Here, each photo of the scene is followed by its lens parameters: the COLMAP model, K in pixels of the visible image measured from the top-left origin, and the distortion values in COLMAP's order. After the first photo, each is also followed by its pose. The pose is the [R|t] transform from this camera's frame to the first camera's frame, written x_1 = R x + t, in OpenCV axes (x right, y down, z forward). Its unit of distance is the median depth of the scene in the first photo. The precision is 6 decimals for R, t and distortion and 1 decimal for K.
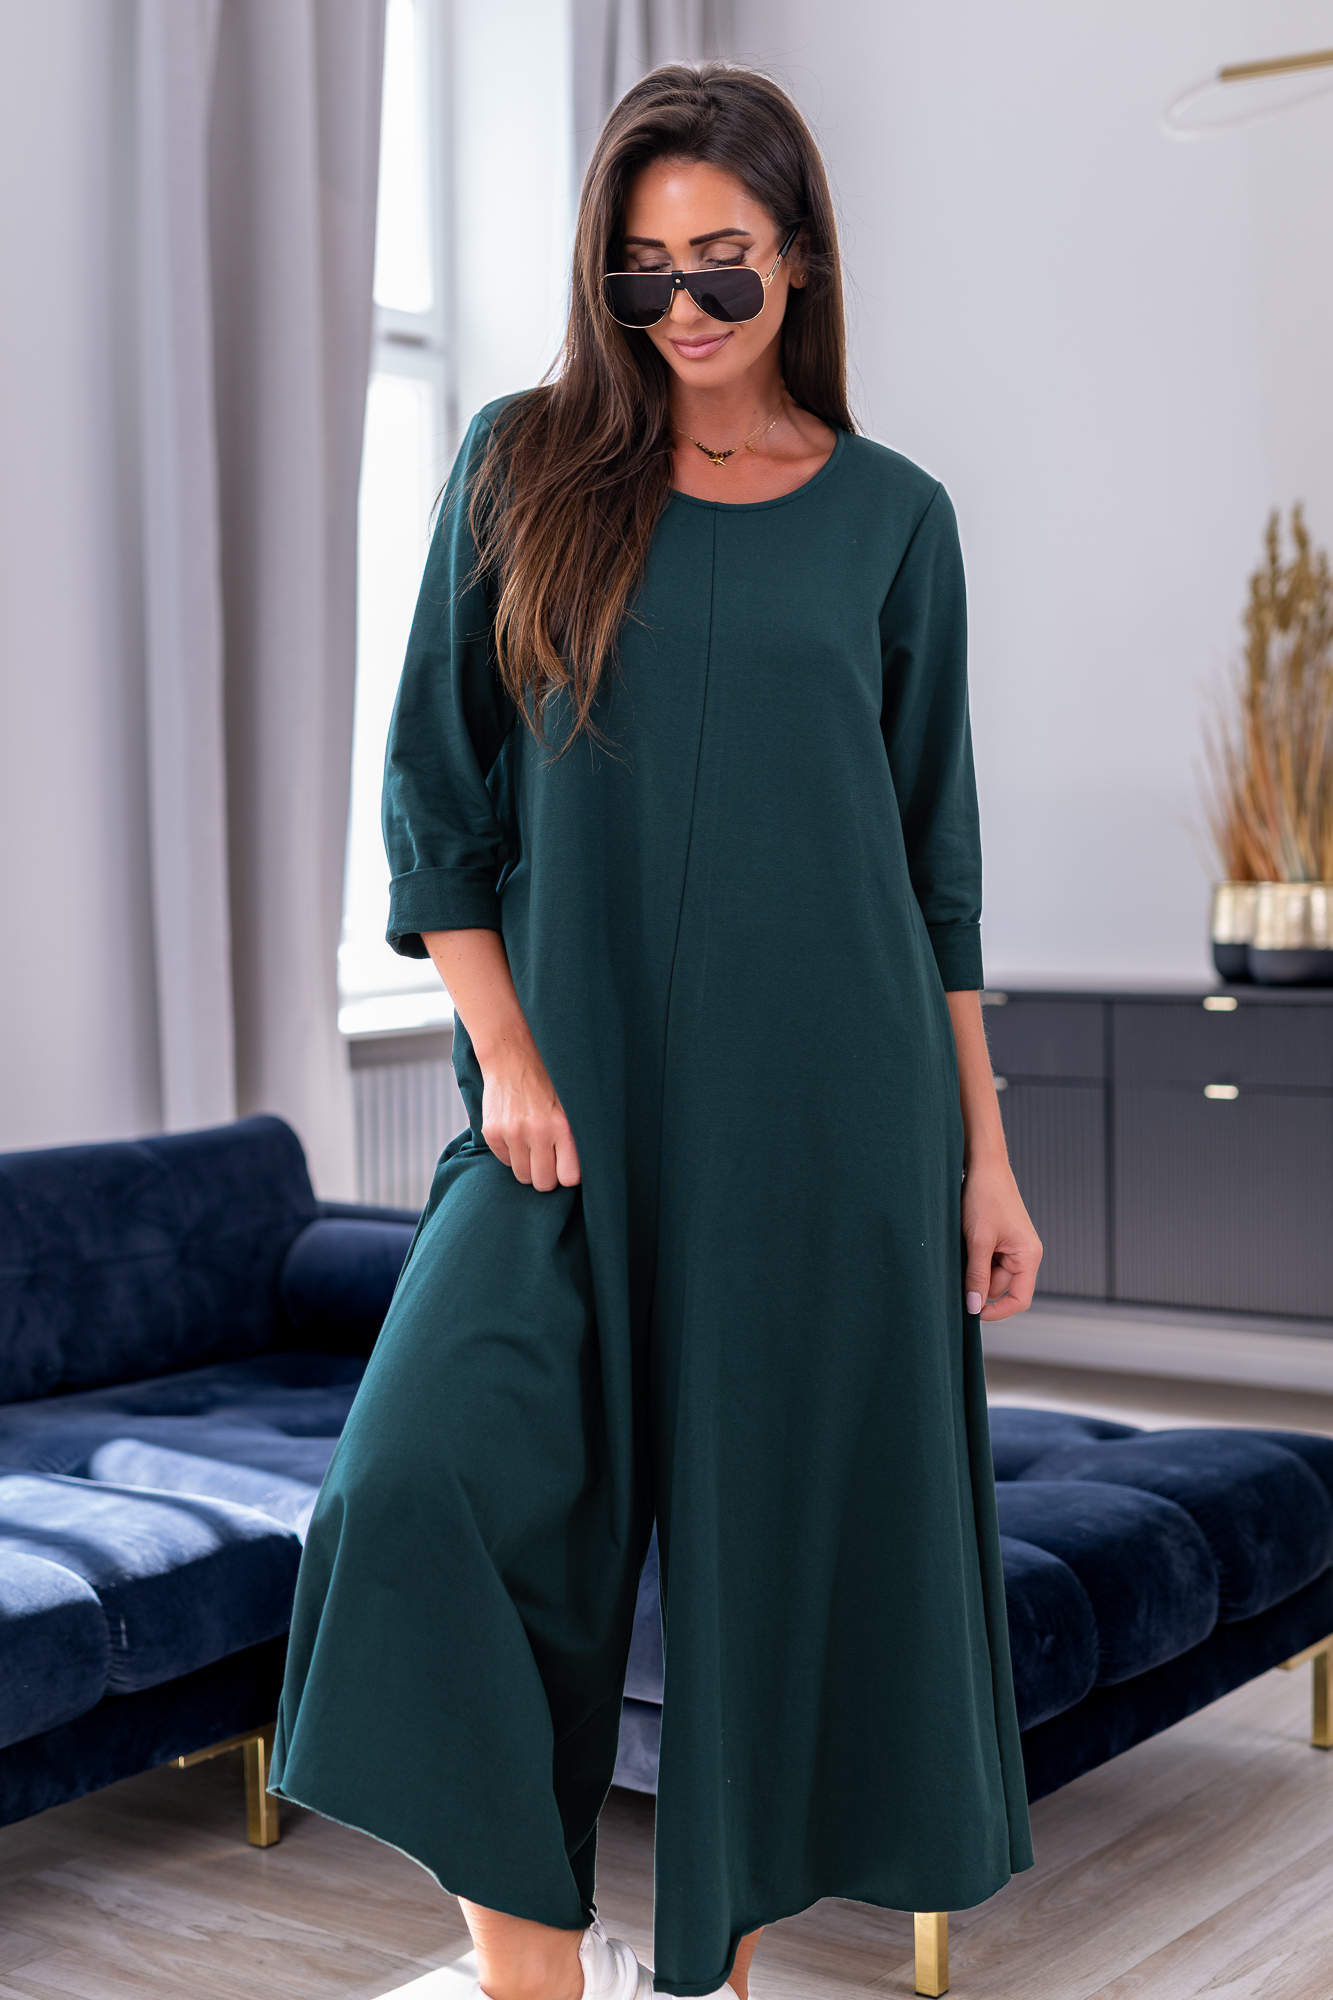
lens RADIAL K [[2780.6, 0, 634.0], [0, 2780.6, 1010.9], [0, 0, 1]] dist [0.001535, 0.000000]
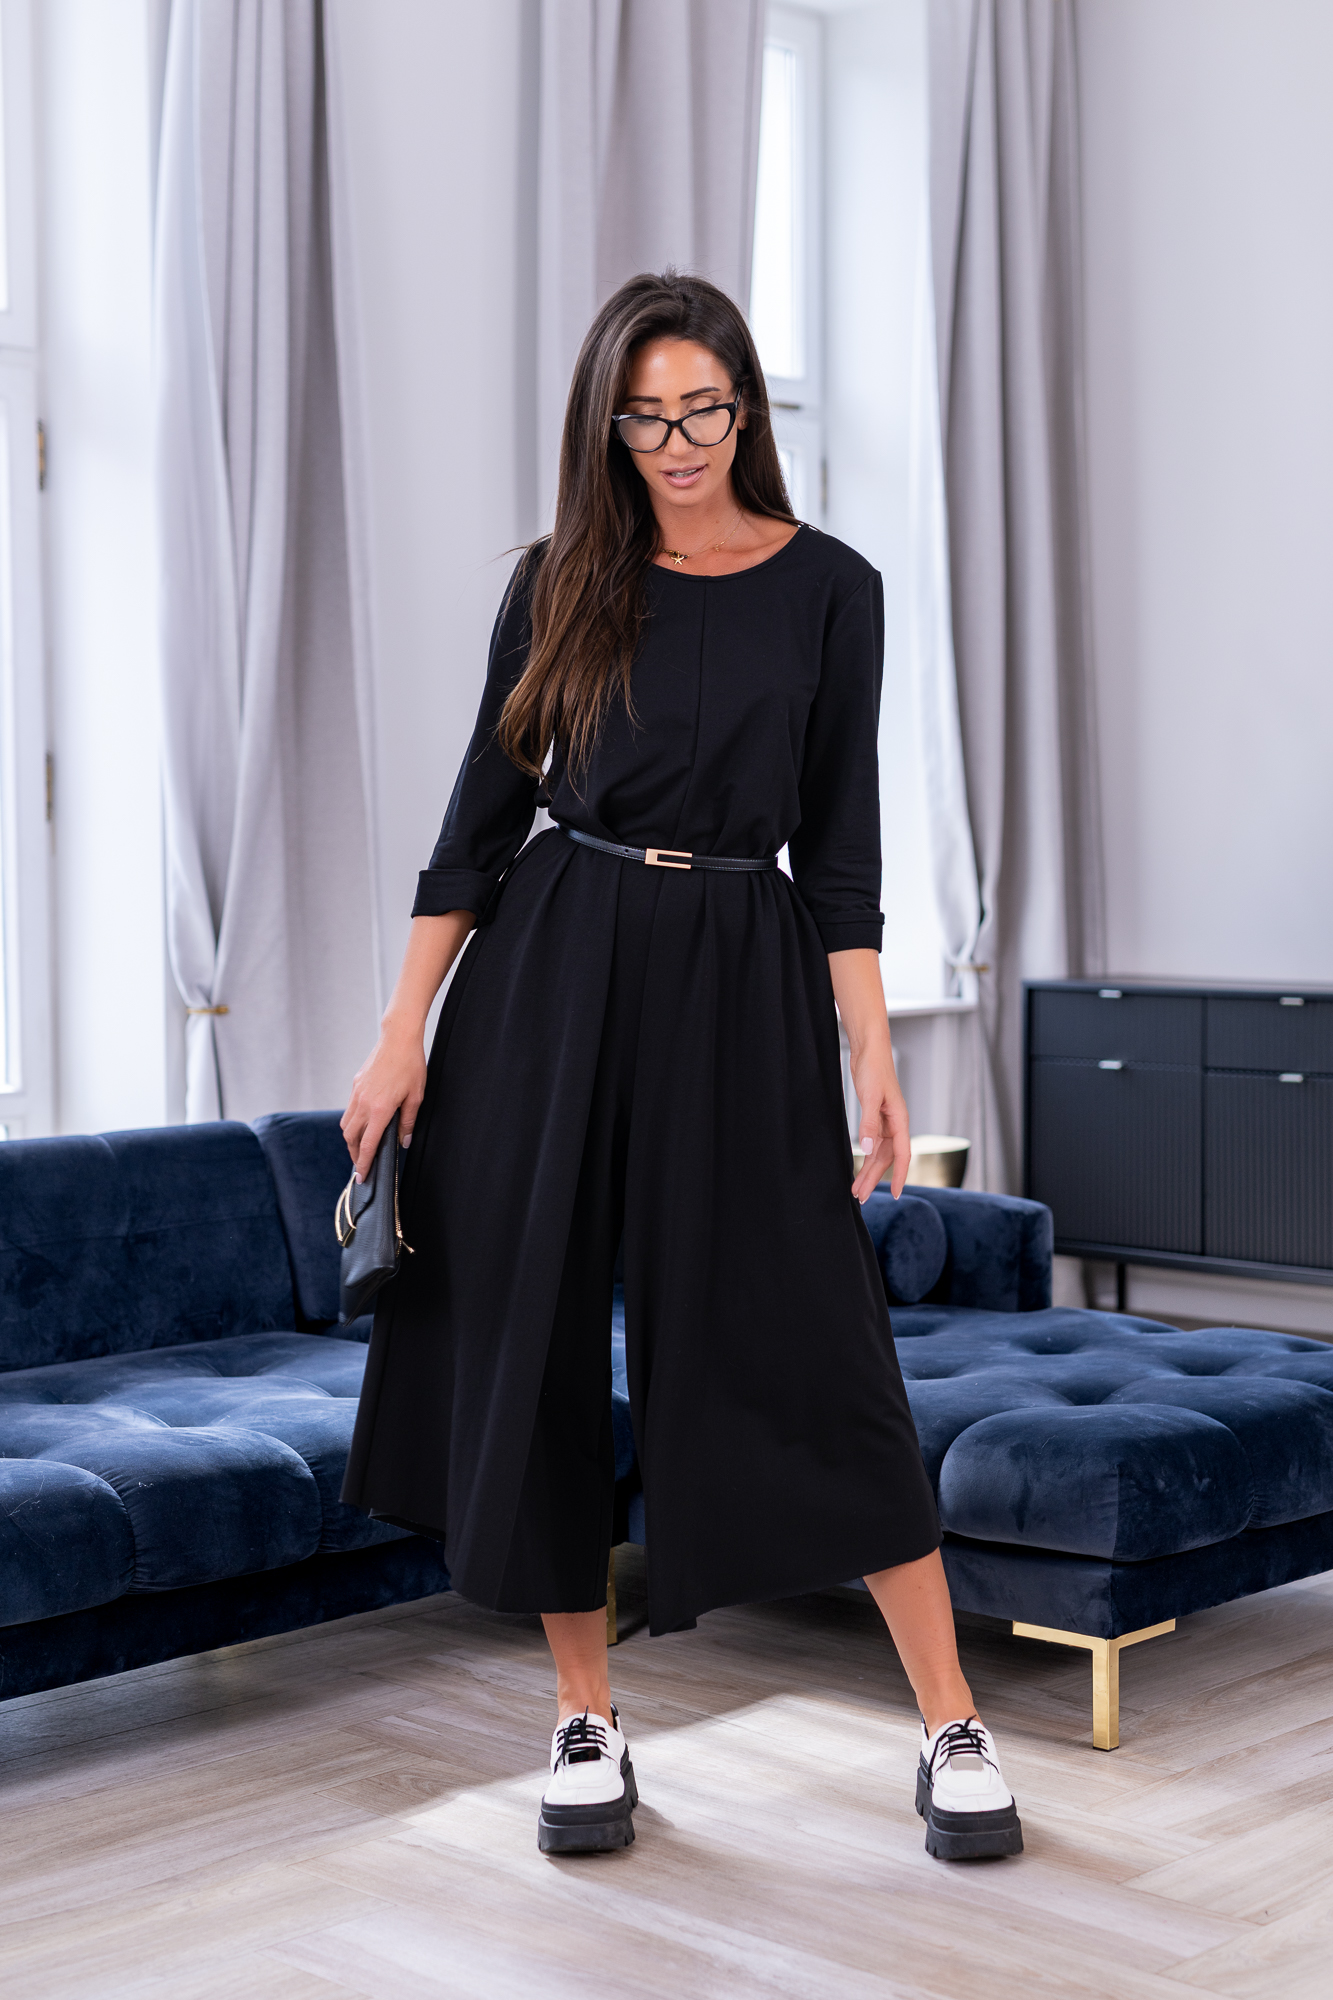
lens RADIAL K [[2970.9, 0, 778.1], [0, 2970.9, 1068.6], [0, 0, 1]] dist [0.000018, 0.000000]
pose [[0.994171, 0.013627, -0.106952, 0.091973], [-0.012715, 0.999877, 0.009211, 0.024805], [0.107065, -0.007798, 0.994221, -0.358114]]
